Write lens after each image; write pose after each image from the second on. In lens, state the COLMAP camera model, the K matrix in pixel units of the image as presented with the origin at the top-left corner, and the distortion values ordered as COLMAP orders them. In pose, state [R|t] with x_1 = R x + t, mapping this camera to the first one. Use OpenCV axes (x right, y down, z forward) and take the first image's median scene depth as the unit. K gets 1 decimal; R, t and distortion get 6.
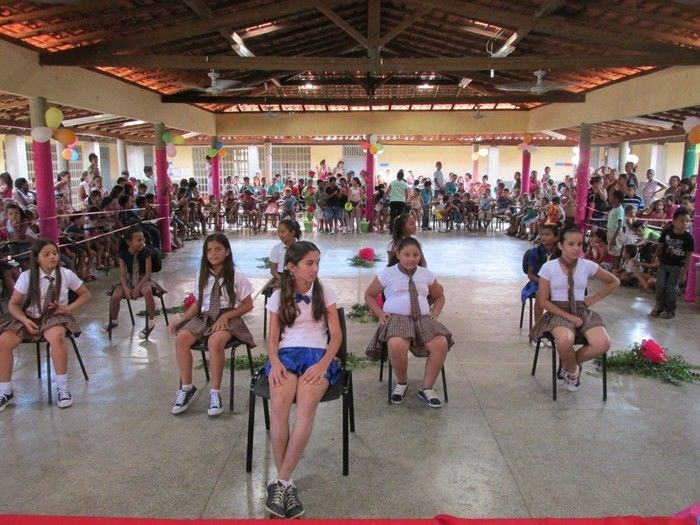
lens RADIAL K [[581.1, 0, 350.0], [0, 581.1, 262.5], [0, 0, 1]] dist [-0.031006, 0.007044]
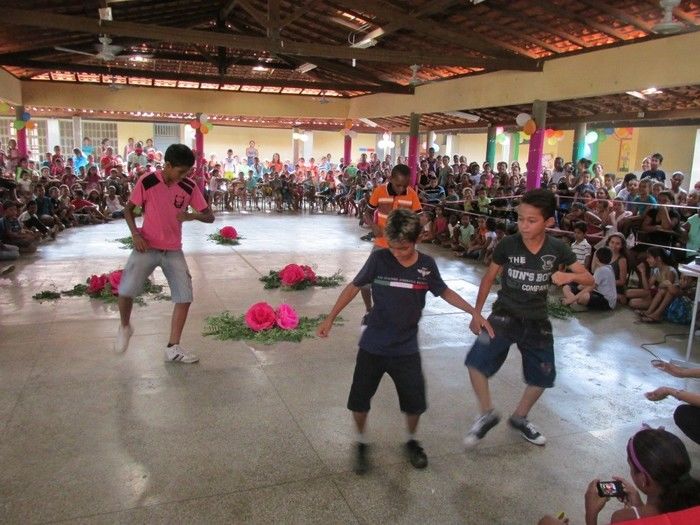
lens RADIAL K [[581.1, 0, 350.0], [0, 581.1, 262.5], [0, 0, 1]] dist [-0.031006, 0.007044]
pose [[0.925705, -0.040312, 0.376092, -0.116435], [0.030074, 0.999001, 0.033056, 0.008063], [-0.377049, -0.019290, 0.925992, -0.009630]]
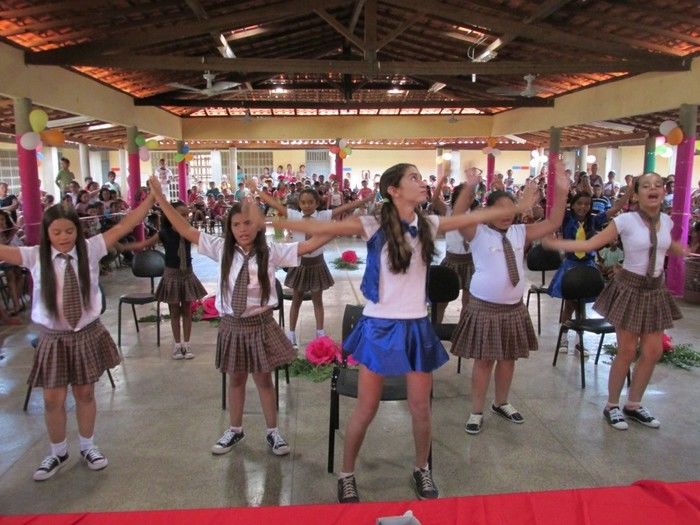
lens RADIAL K [[581.1, 0, 350.0], [0, 581.1, 262.5], [0, 0, 1]] dist [-0.031006, 0.007044]
pose [[0.995528, -0.019822, 0.092359, -0.046818], [0.020700, 0.999749, -0.008554, 0.003210], [-0.092166, 0.010428, 0.995689, -0.000662]]
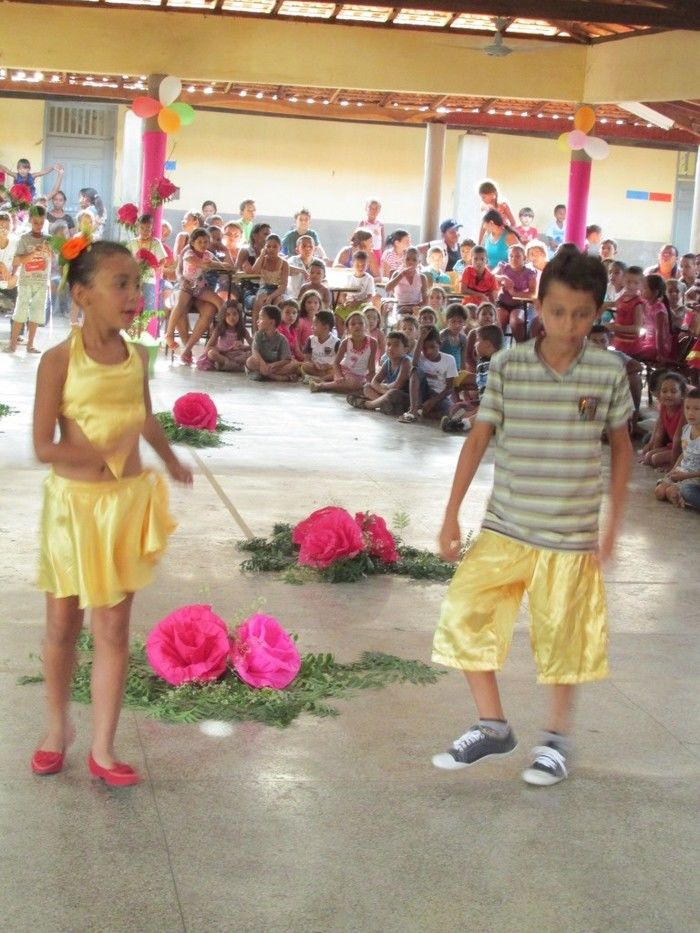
lens RADIAL K [[1705.5, 0, 350.0], [0, 1705.5, 466.5], [0, 0, 1]] dist [-0.119927, 0.041676]
pose [[0.973547, 0.027979, 0.226766, -0.084147], [-0.028969, 0.999580, 0.001040, 0.011774], [-0.226642, -0.007581, 0.973949, -0.022781]]
